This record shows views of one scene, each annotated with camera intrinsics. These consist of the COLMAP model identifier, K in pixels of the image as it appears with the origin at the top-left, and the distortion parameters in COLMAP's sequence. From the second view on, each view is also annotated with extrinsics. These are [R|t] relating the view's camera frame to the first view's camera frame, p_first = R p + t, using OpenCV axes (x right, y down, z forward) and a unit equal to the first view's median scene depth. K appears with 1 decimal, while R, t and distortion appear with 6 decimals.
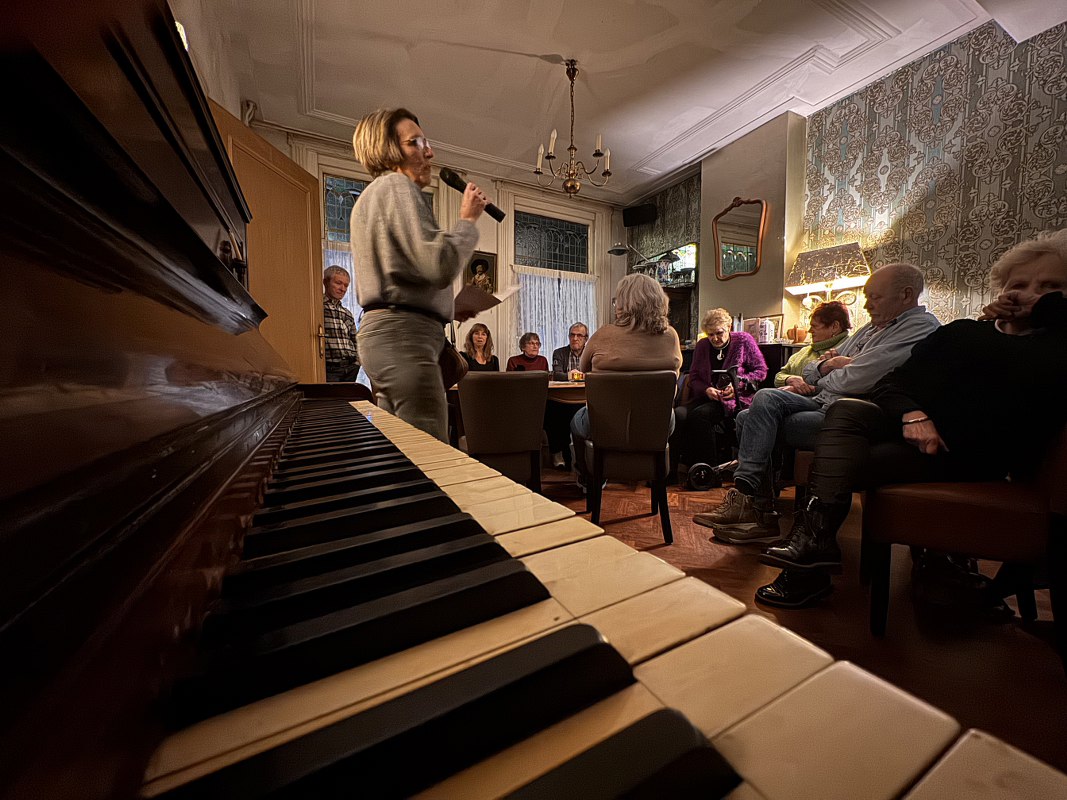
lens RADIAL K [[425.0, 0, 538.4], [0, 425.0, 399.5], [0, 0, 1]] dist [0.002423, 0.000127]
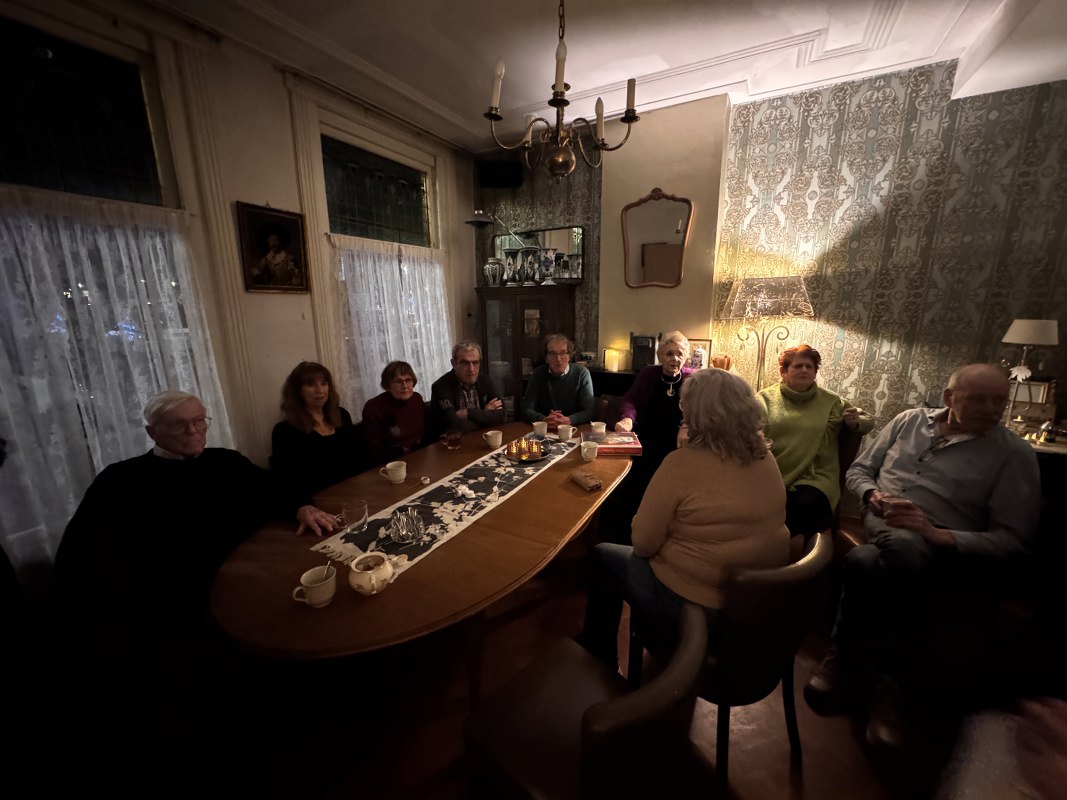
lens RADIAL K [[427.5, 0, 536.3], [0, 427.5, 398.8], [0, 0, 1]] dist [0.000104, 0.000196]
pose [[0.834215, -0.128982, 0.536142, -0.243173], [0.042178, 0.984337, 0.171180, -0.256112], [-0.549824, -0.120188, 0.826589, 0.451794]]
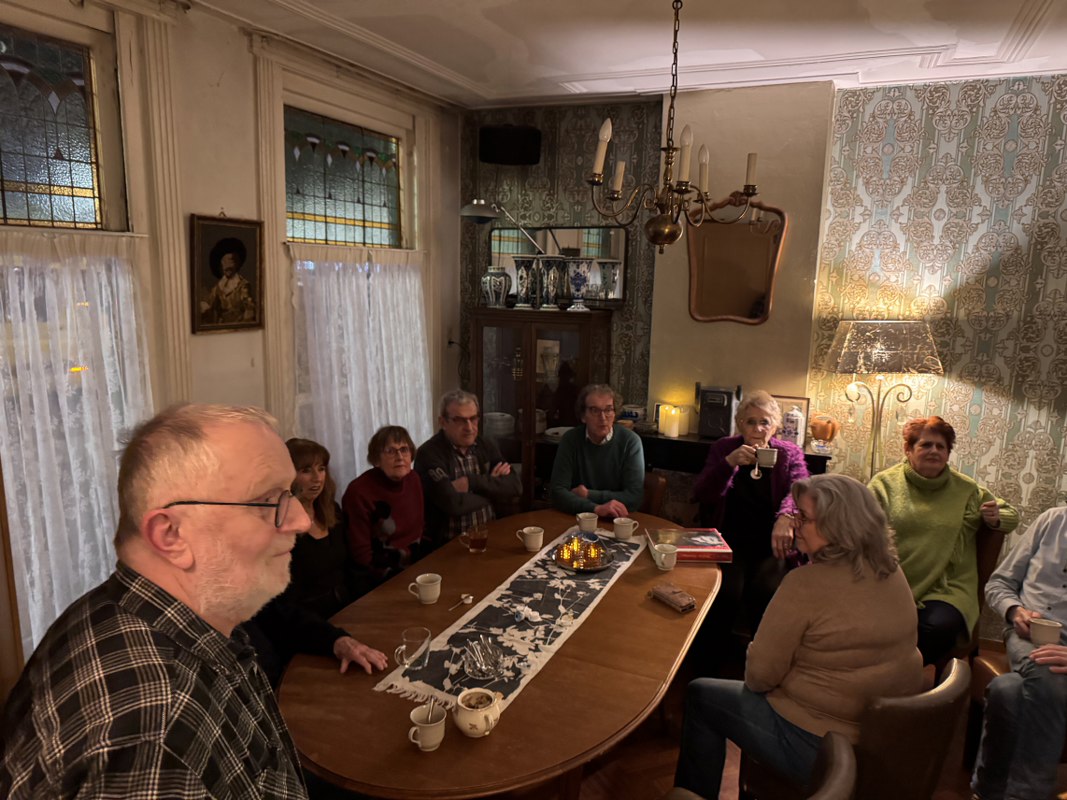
lens RADIAL K [[756.9, 0, 537.7], [0, 756.9, 408.0], [0, 0, 1]] dist [0.026038, -0.035919]
pose [[0.781825, -0.096070, 0.616052, -0.493110], [0.016142, 0.990845, 0.134032, -0.360827], [-0.623289, -0.094846, 0.776218, 0.357854]]
